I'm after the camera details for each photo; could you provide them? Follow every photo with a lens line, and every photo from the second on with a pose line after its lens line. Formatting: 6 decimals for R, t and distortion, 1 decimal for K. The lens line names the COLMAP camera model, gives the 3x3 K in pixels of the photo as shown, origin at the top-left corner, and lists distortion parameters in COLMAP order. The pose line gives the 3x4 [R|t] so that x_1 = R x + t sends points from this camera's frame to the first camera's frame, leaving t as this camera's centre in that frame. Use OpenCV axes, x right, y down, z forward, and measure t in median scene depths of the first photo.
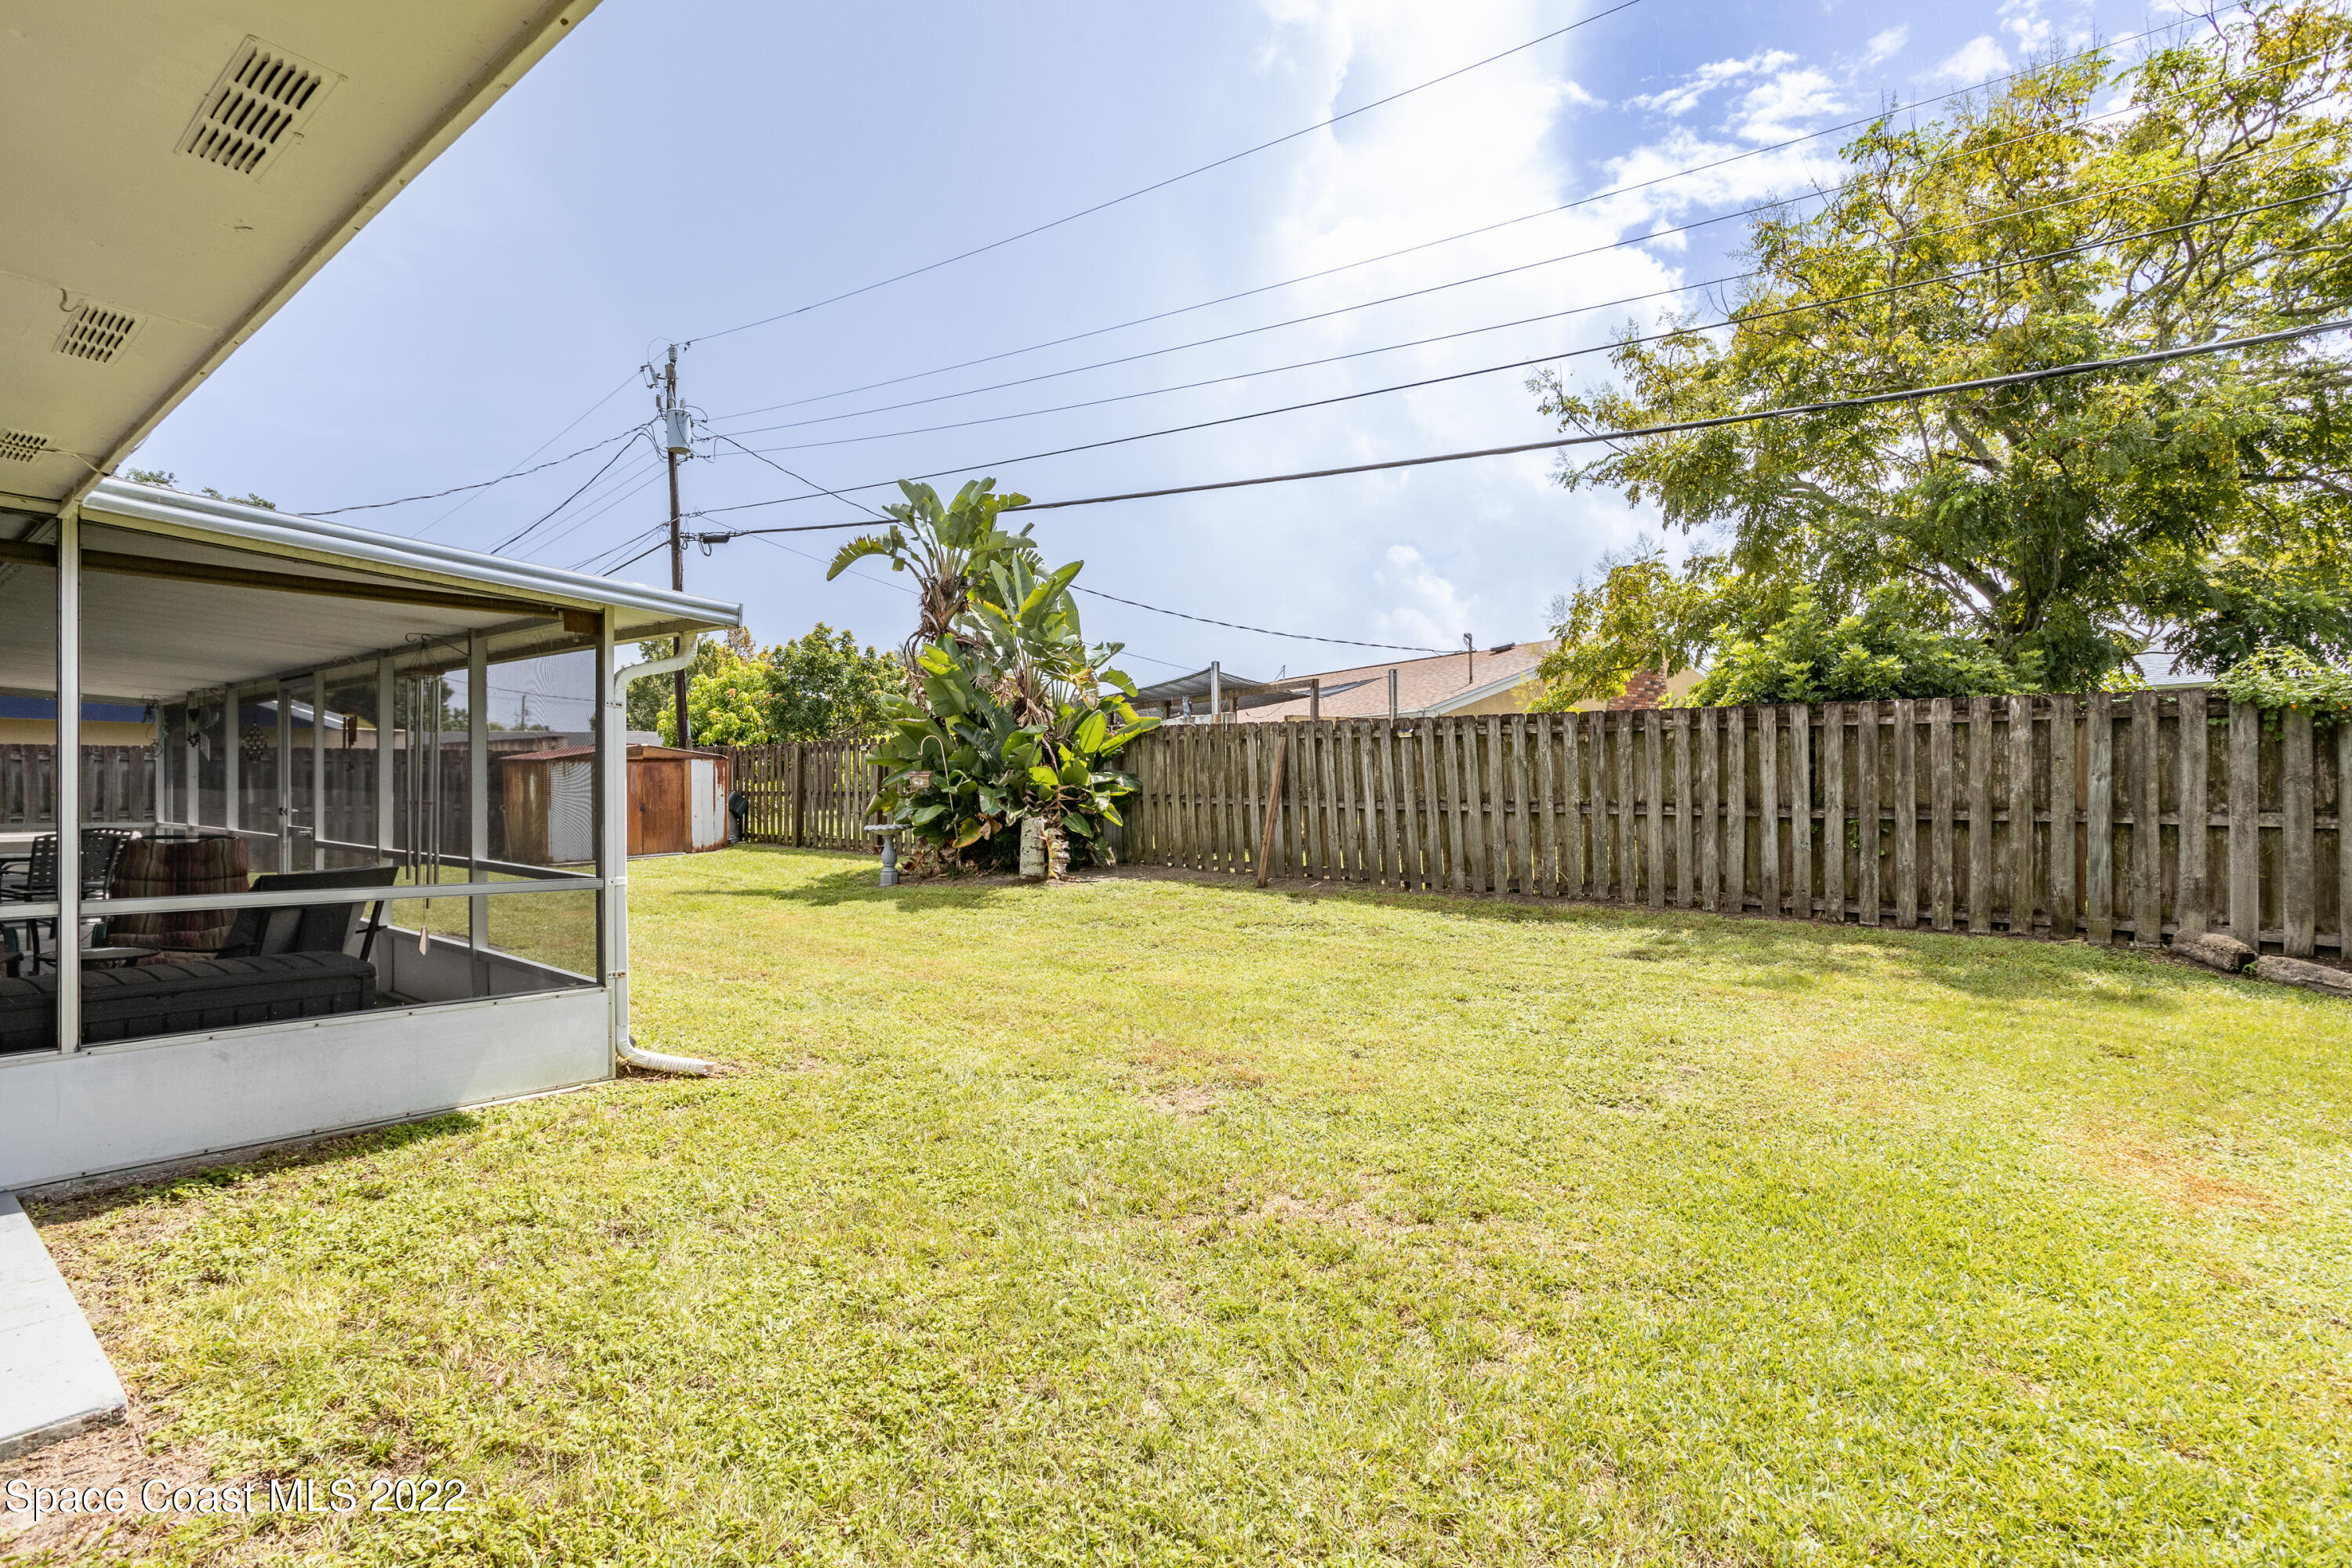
lens RADIAL K [[1118.0, 0, 1181.9], [0, 1118.0, 772.3], [0, 0, 1]] dist [-0.020796, 0.000224]
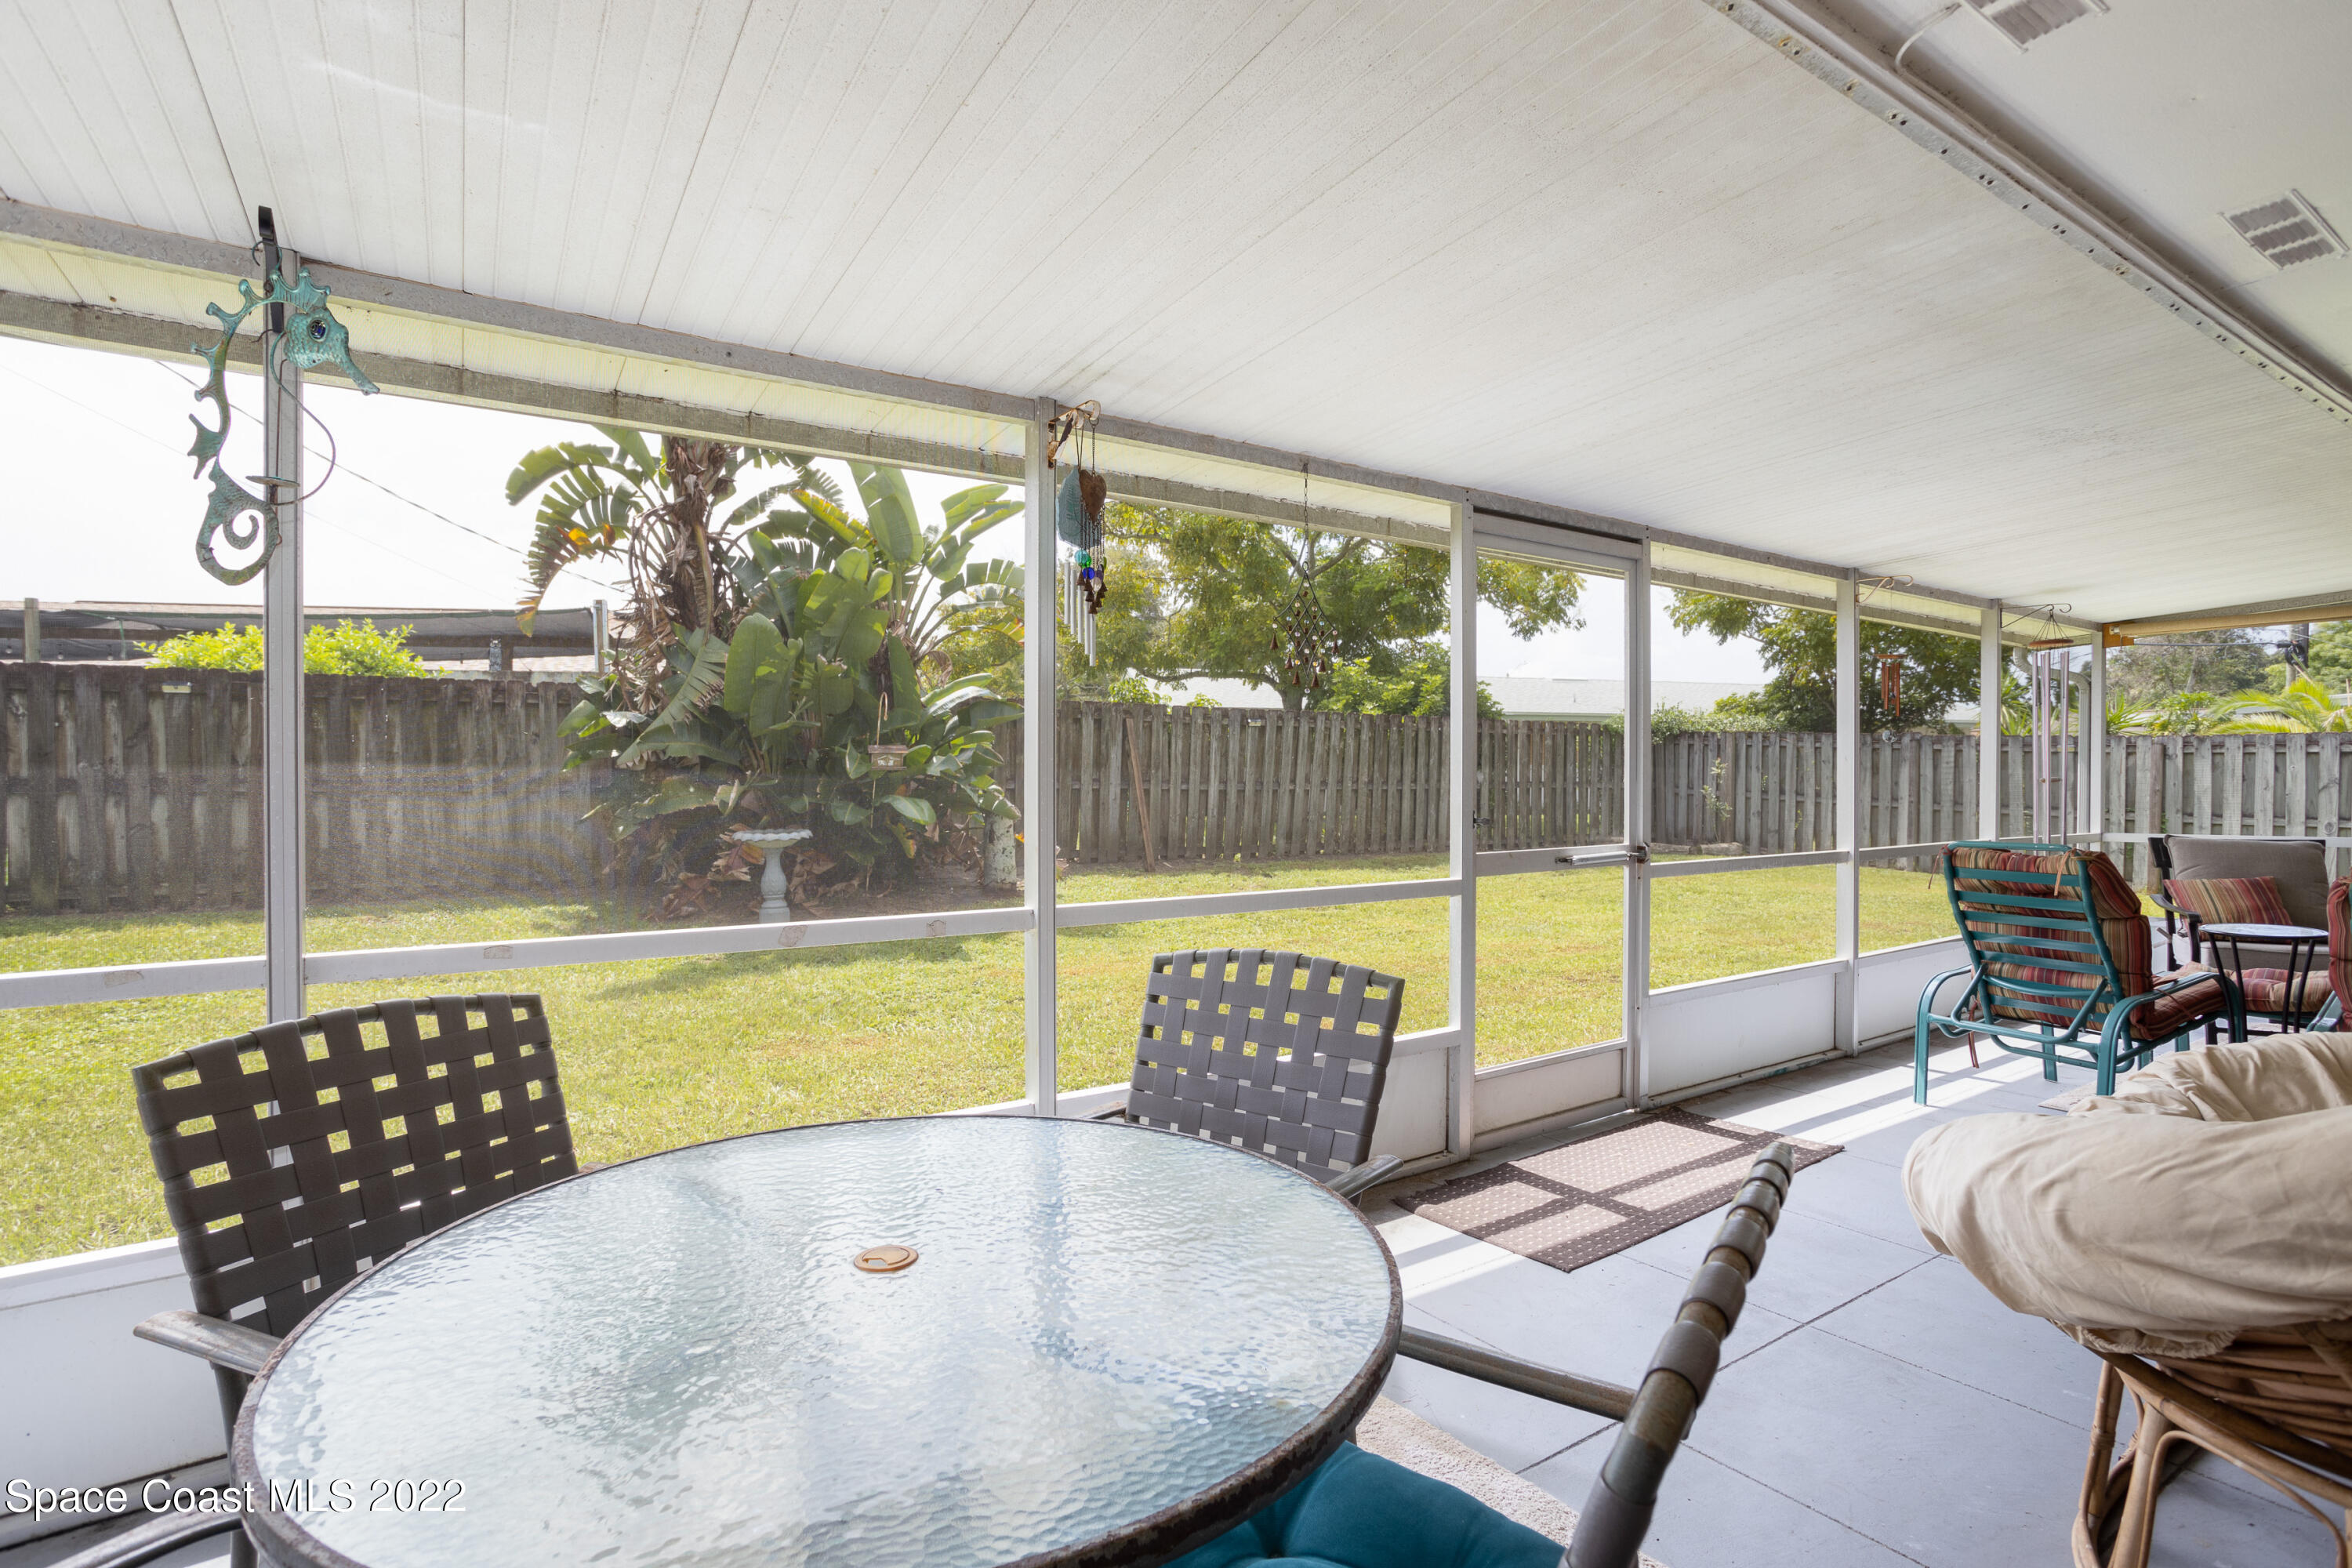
lens RADIAL K [[1118.0, 0, 1254.0], [0, 1118.0, 787.6], [0, 0, 1]] dist [-0.020796, 0.000224]
pose [[0.288501, -0.005443, 0.957464, -1.136873], [-0.003506, 0.999971, 0.006741, 0.030261], [-0.957473, -0.005301, 0.288474, 0.839444]]
